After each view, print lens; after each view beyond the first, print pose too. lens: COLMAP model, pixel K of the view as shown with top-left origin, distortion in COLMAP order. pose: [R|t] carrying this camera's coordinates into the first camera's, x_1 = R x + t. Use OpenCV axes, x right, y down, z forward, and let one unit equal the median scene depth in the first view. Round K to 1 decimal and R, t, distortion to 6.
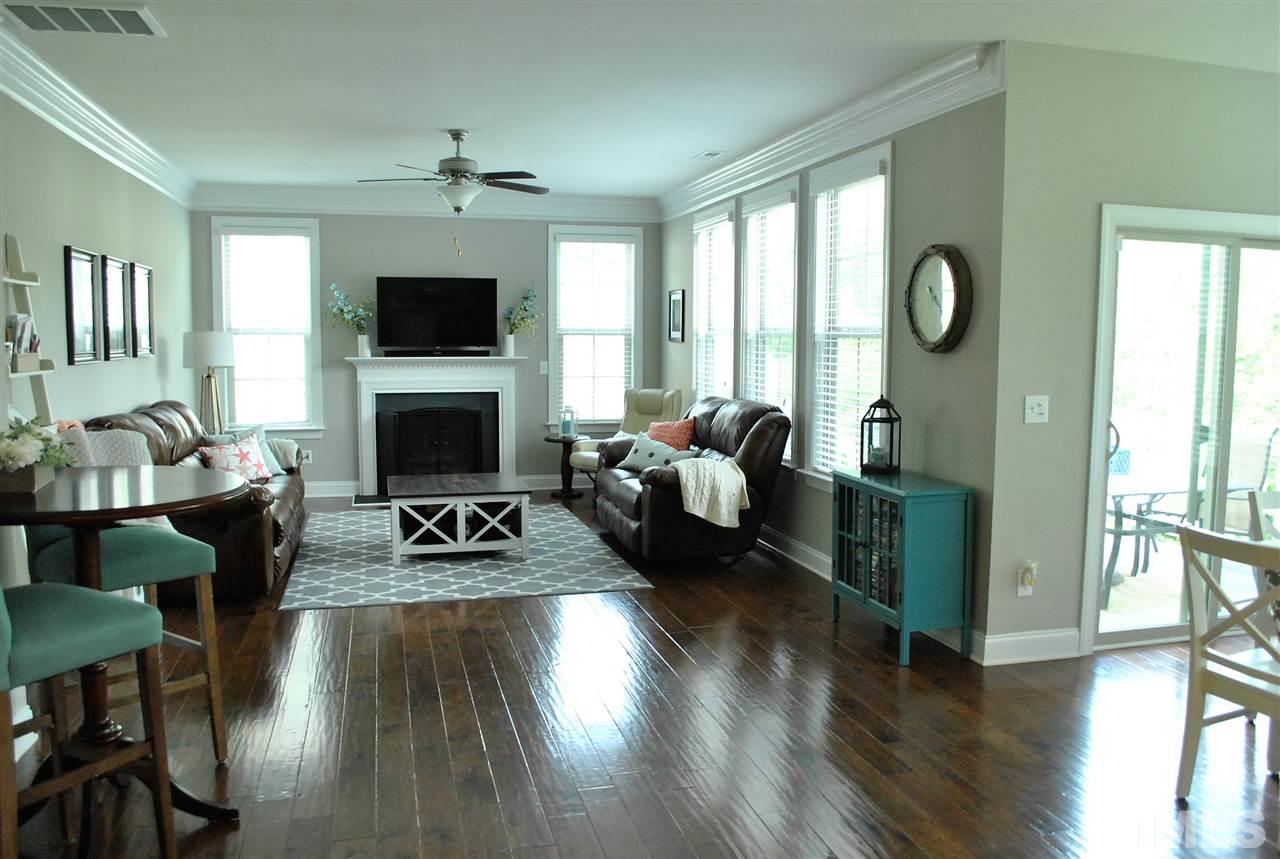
lens RADIAL K [[1021.4, 0, 653.4], [0, 1021.4, 426.0], [0, 0, 1]] dist [-0.082353, 0.013137]
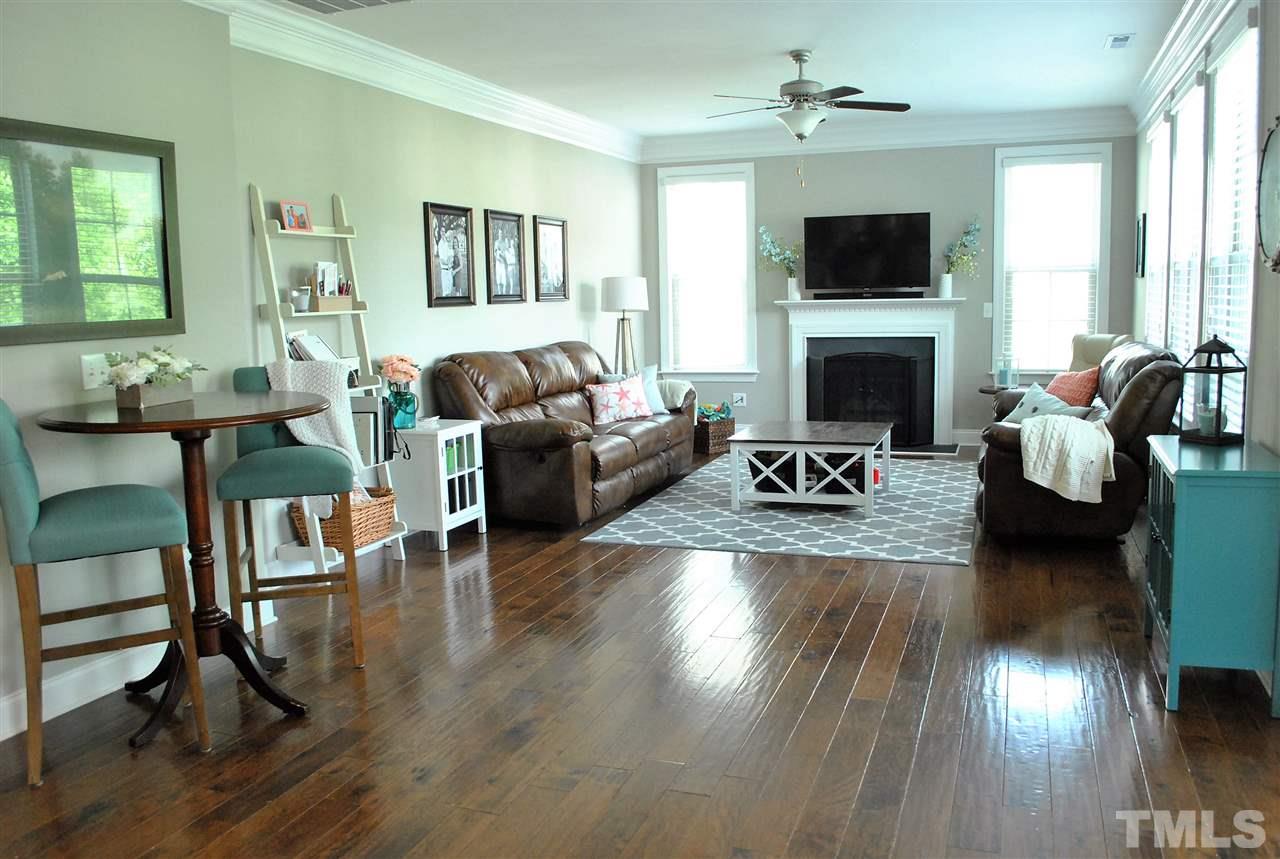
lens RADIAL K [[1021.4, 0, 643.5], [0, 1021.4, 429.9], [0, 0, 1]] dist [-0.082353, 0.013137]
pose [[0.817699, 0.053537, -0.573151, 0.179549], [-0.023919, 0.997966, 0.059094, 0.002777], [0.575149, -0.034612, 0.817316, 0.112385]]
